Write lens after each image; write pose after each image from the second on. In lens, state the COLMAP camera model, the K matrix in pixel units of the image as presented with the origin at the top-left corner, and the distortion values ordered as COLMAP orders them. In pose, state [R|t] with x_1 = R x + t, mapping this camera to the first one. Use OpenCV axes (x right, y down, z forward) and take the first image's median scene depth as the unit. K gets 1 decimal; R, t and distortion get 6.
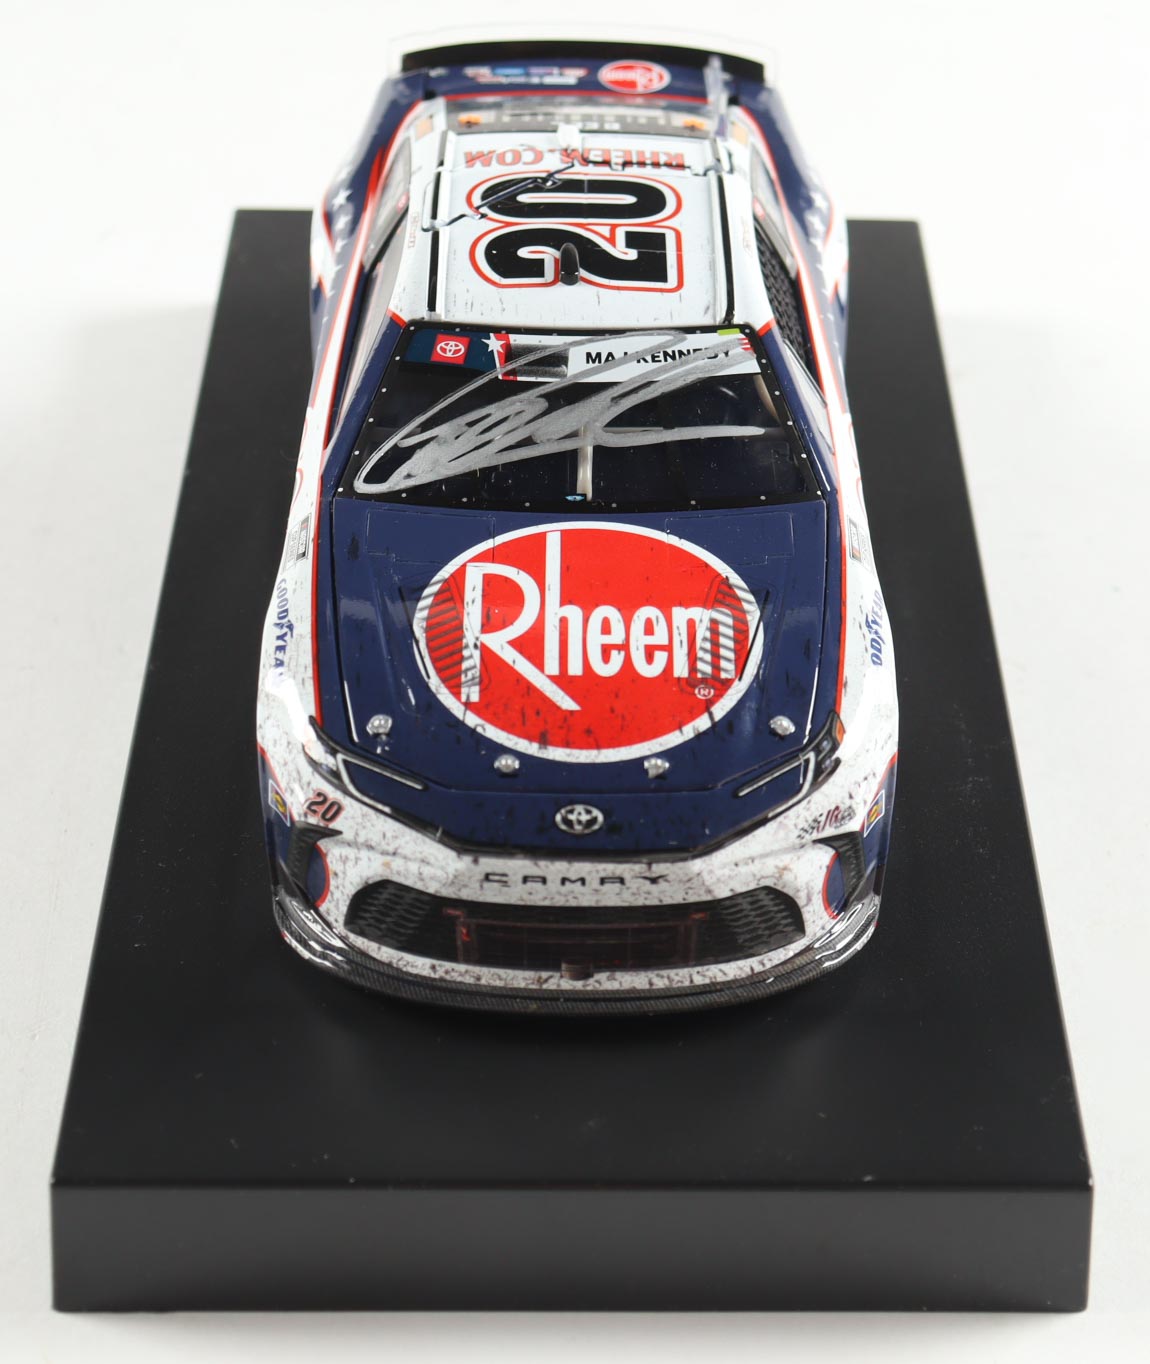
lens RADIAL K [[2102.0, 0, 587.4], [0, 2102.0, 680.4], [0, 0, 1]] dist [-0.036591, 0.000000]
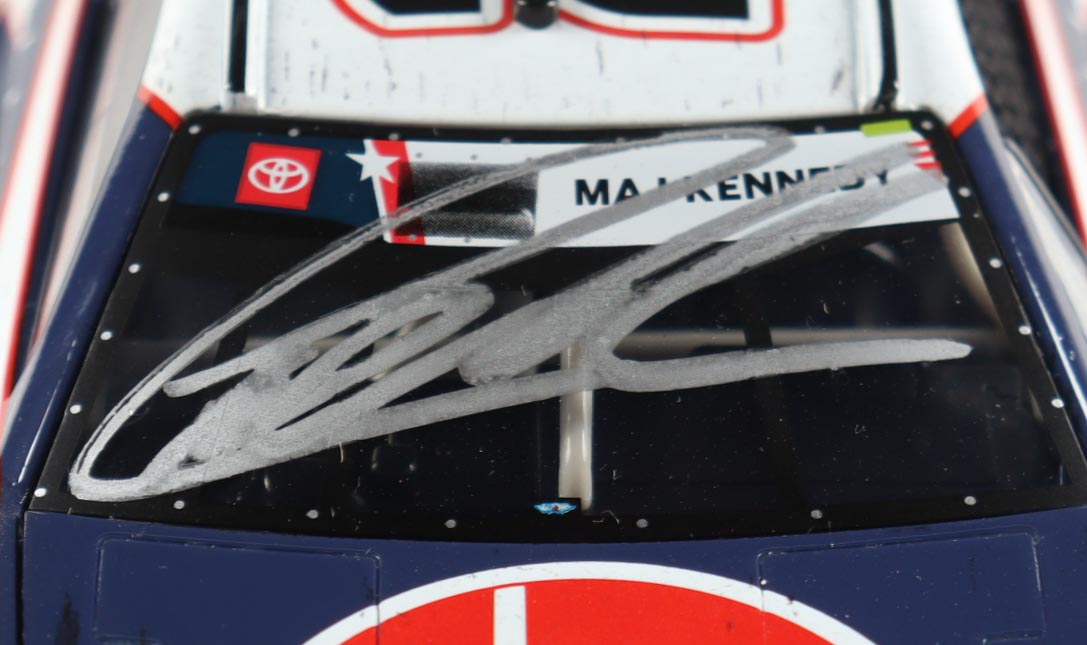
lens RADIAL K [[2840.5, 0, 536.7], [0, 2840.5, 323.0], [0, 0, 1]] dist [0.027440, 0.000000]
pose [[0.999901, -0.013505, -0.003957, -0.007017], [0.013533, 0.999883, 0.007126, -0.129726], [0.003861, -0.007179, 0.999967, 0.382293]]
